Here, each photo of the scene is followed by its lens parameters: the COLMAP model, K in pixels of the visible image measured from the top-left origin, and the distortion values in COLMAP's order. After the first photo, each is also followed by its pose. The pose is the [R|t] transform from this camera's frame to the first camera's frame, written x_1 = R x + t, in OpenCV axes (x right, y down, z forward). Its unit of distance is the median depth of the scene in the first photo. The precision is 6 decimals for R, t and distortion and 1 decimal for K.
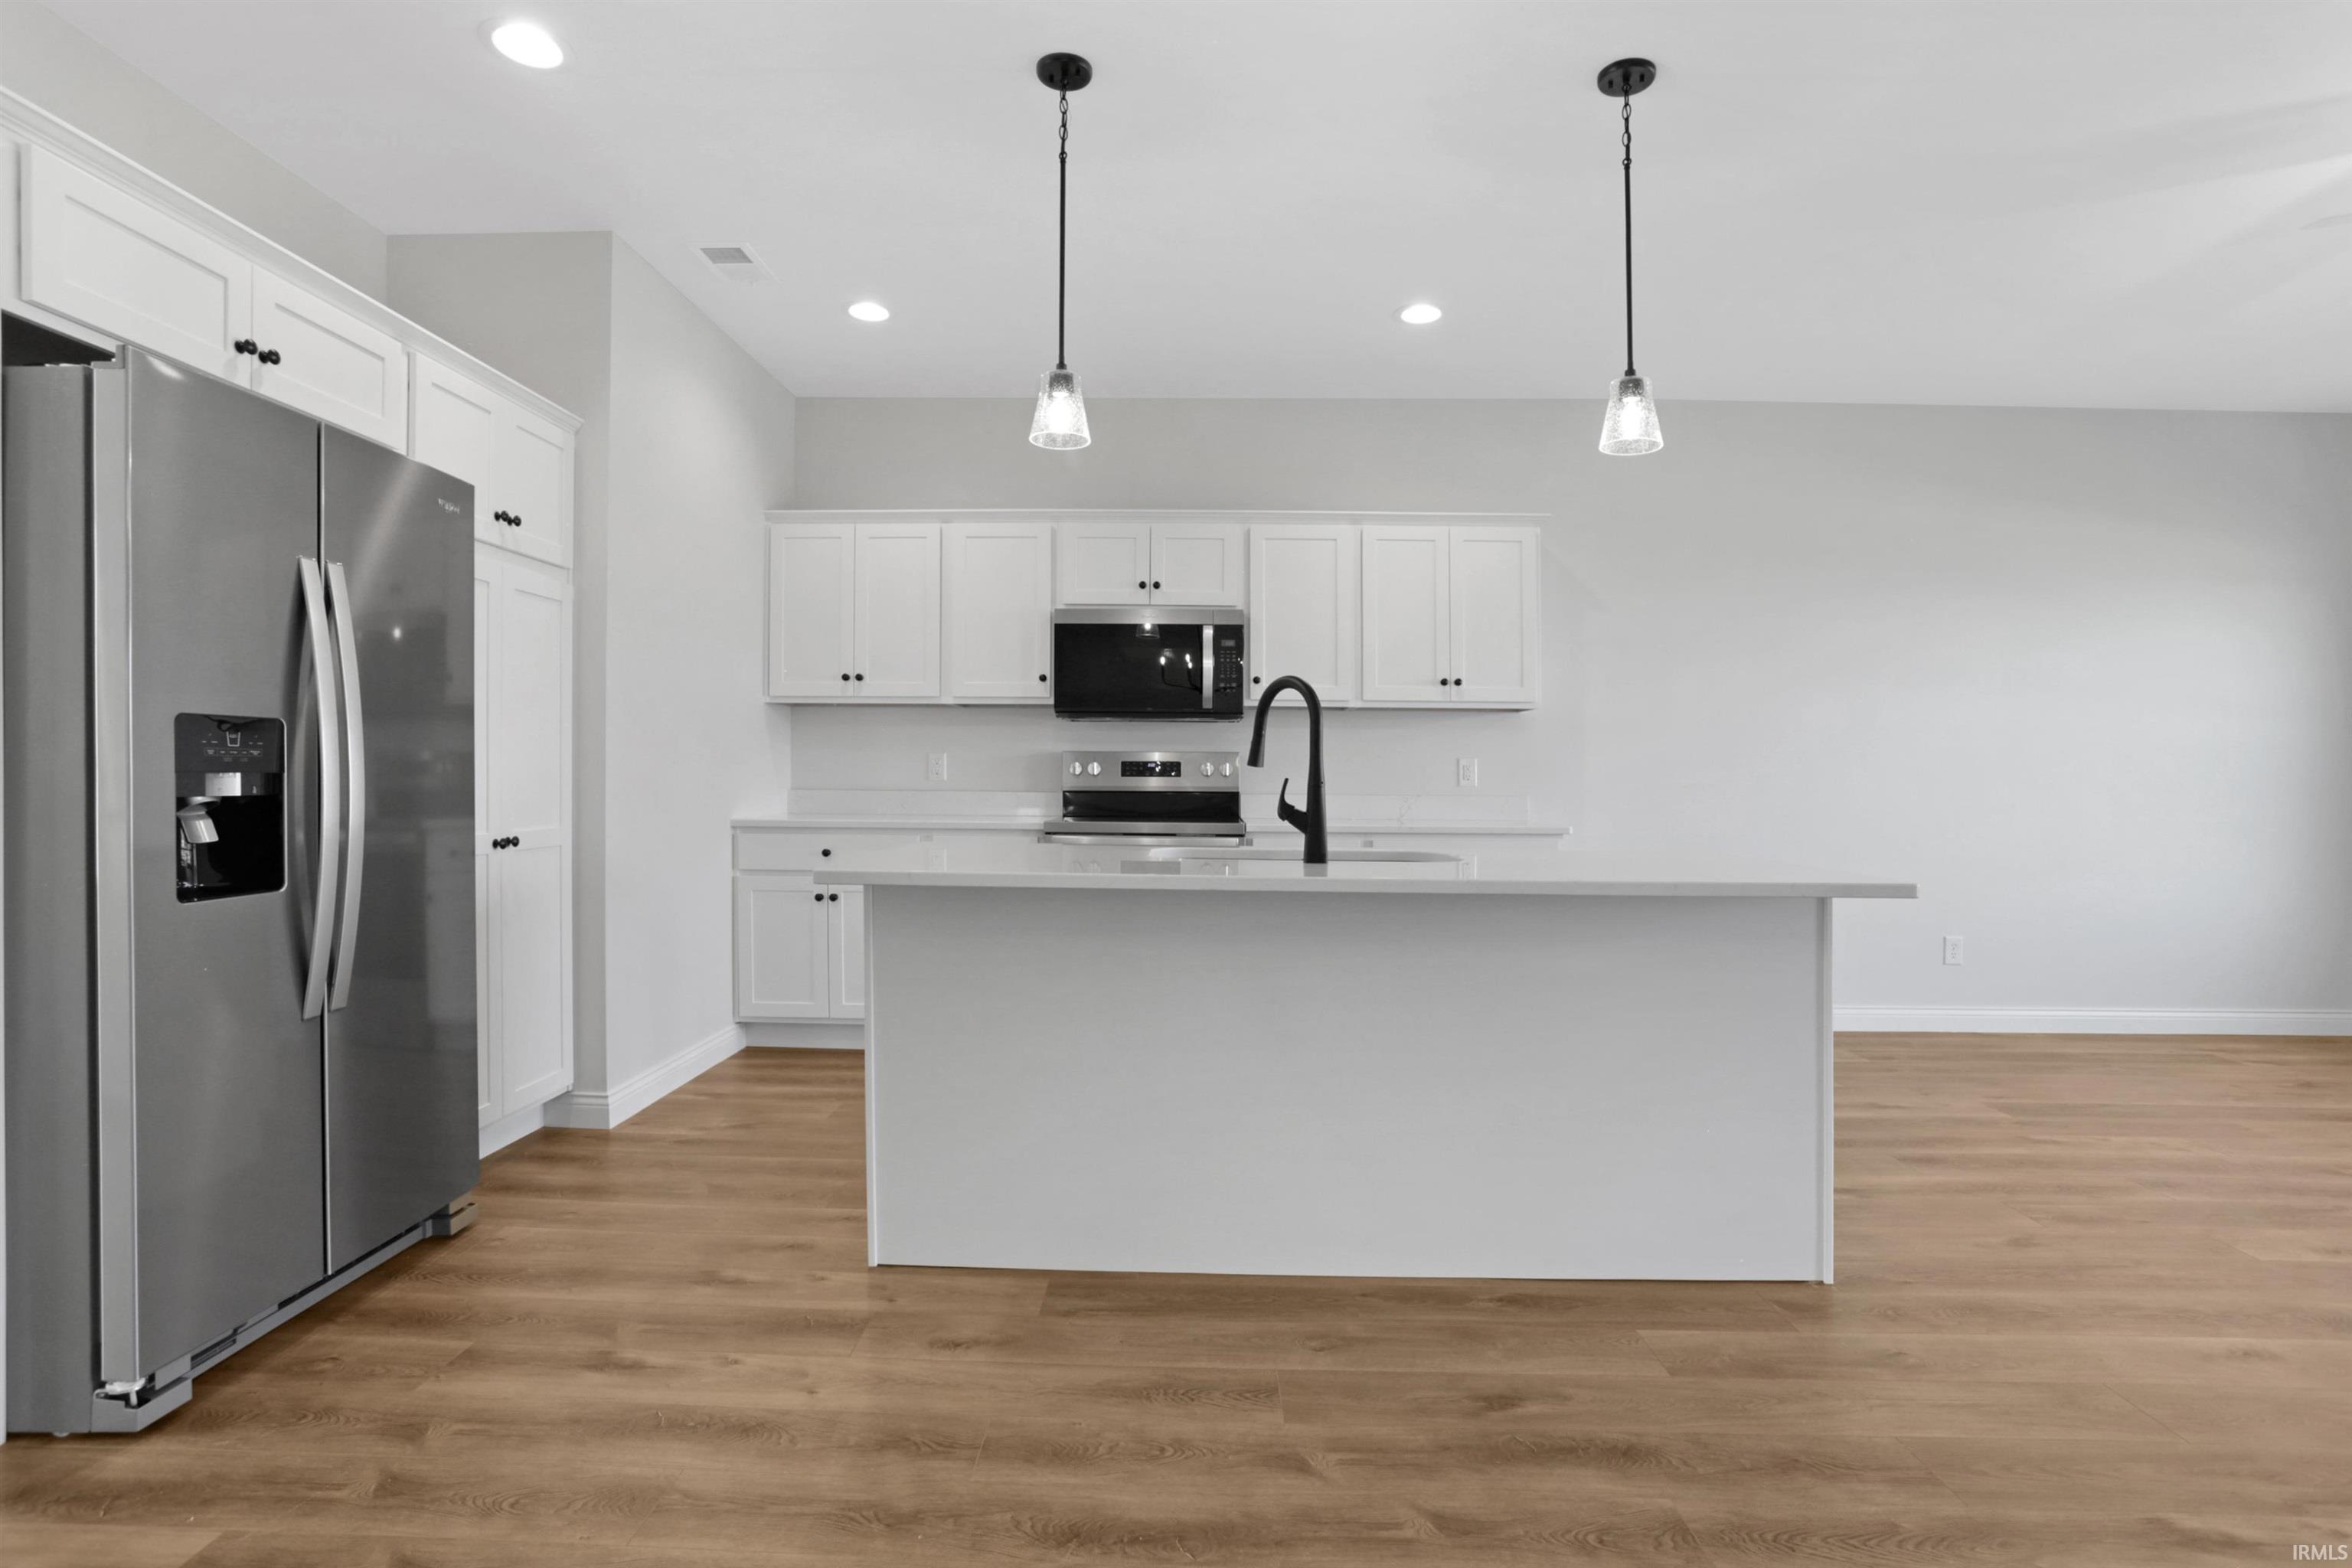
lens RADIAL K [[1149.3, 0, 1168.7], [0, 1149.3, 770.3], [0, 0, 1]] dist [-0.061303, 0.028229]
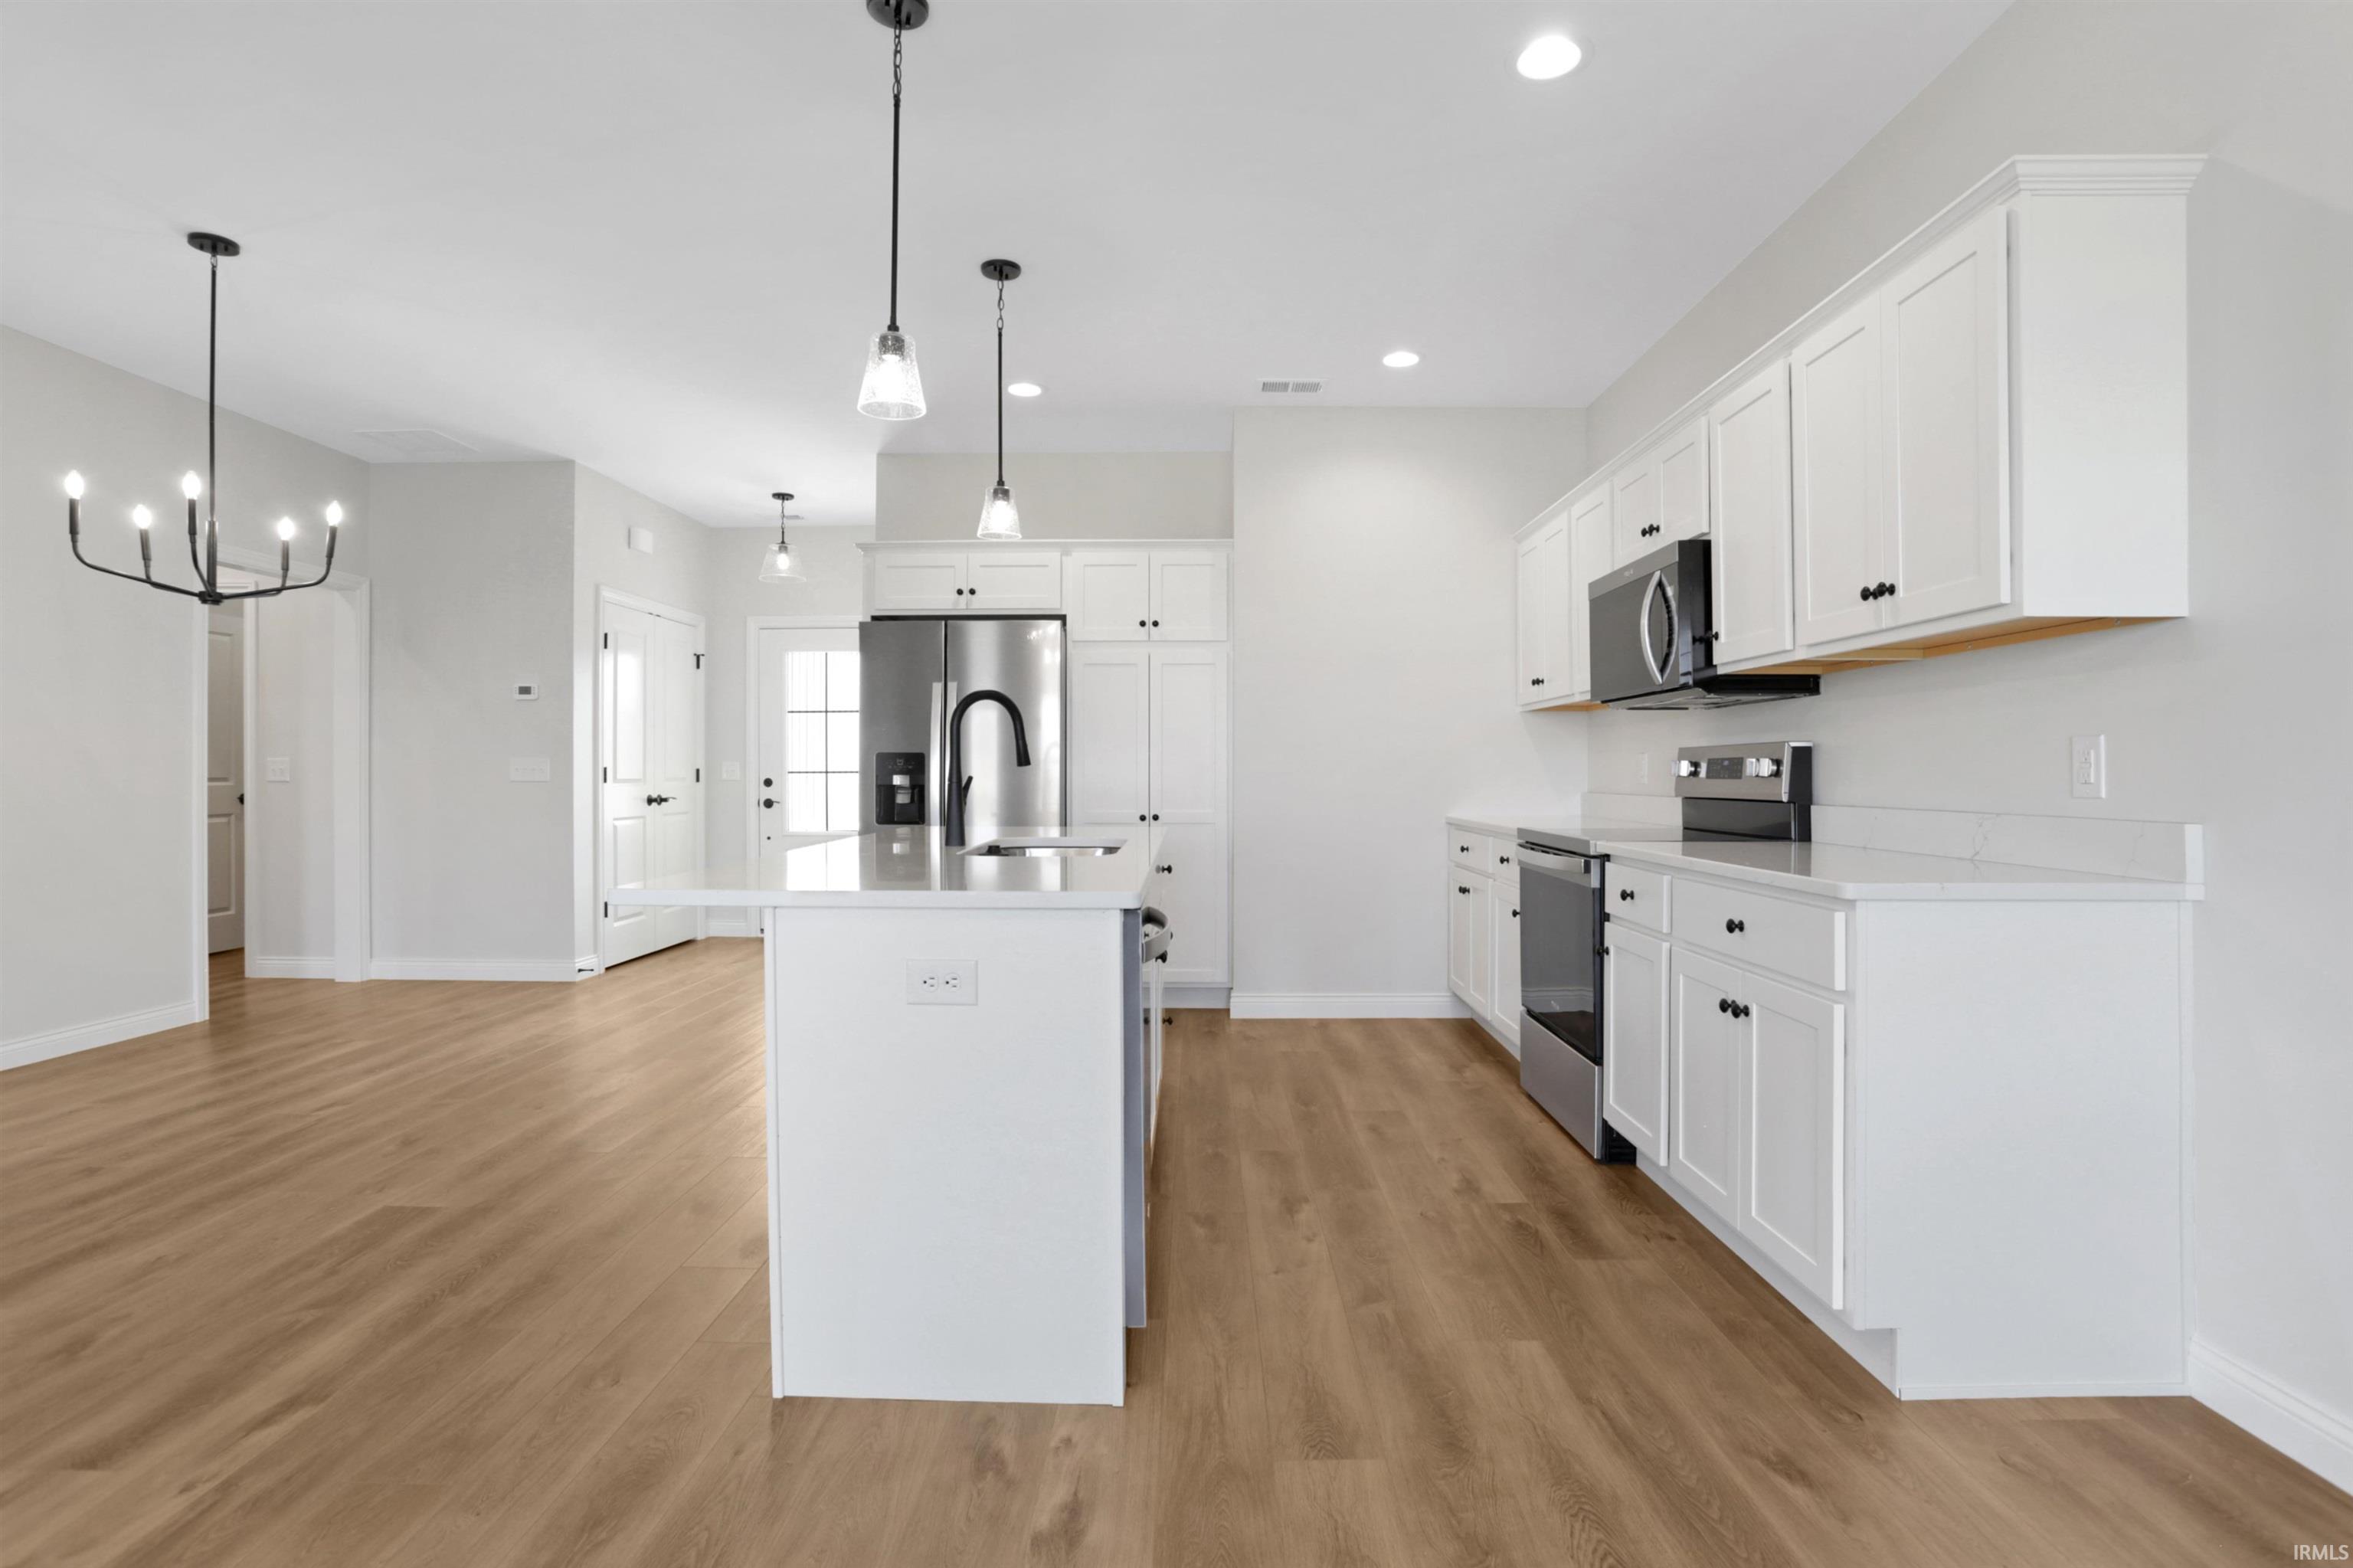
lens RADIAL K [[1154.0, 0, 1191.3], [0, 1154.0, 771.3], [0, 0, 1]] dist [-0.071843, 0.028236]
pose [[0.030499, -0.009338, -0.999491, 1.303989], [0.001256, 0.999956, -0.009304, 0.013848], [0.999534, -0.000972, 0.030510, 1.178079]]
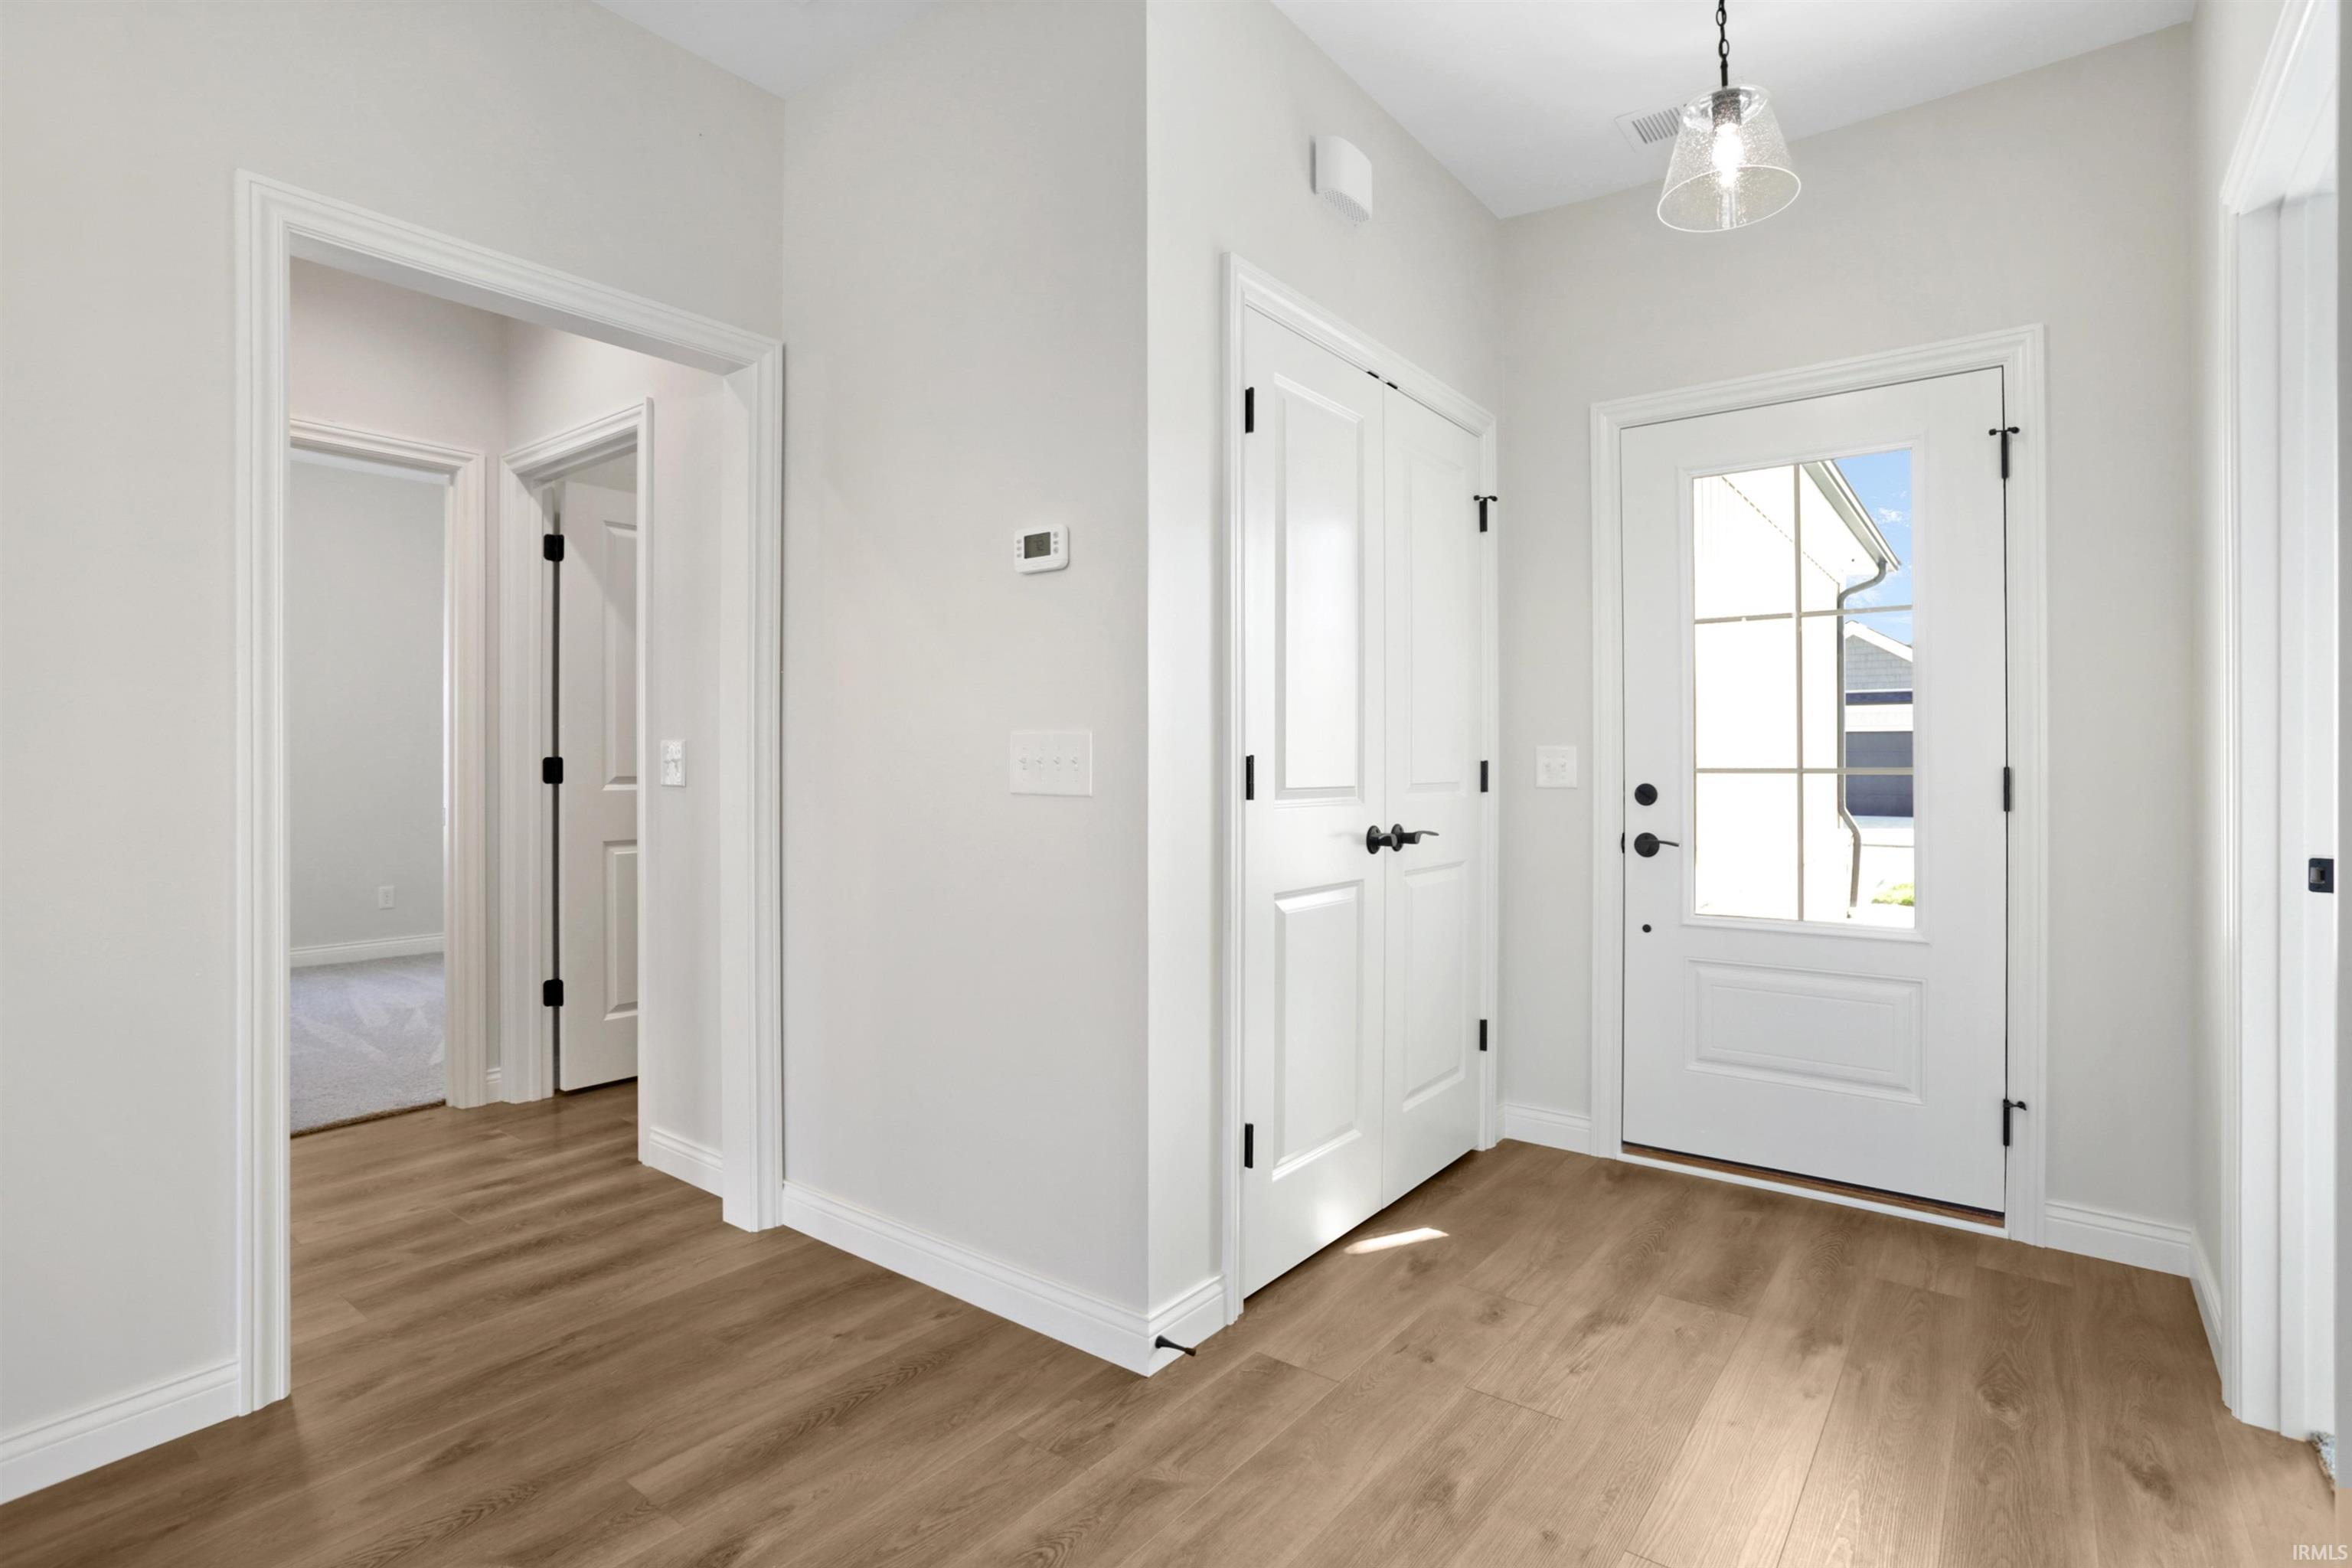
lens RADIAL K [[1149.3, 0, 1168.7], [0, 1149.3, 770.3], [0, 0, 1]] dist [-0.061303, 0.028229]
pose [[-0.585192, -0.004386, -0.810883, -0.336376], [-0.006988, 0.999976, -0.000366, -0.006388], [0.810865, 0.005452, -0.585208, 0.497496]]
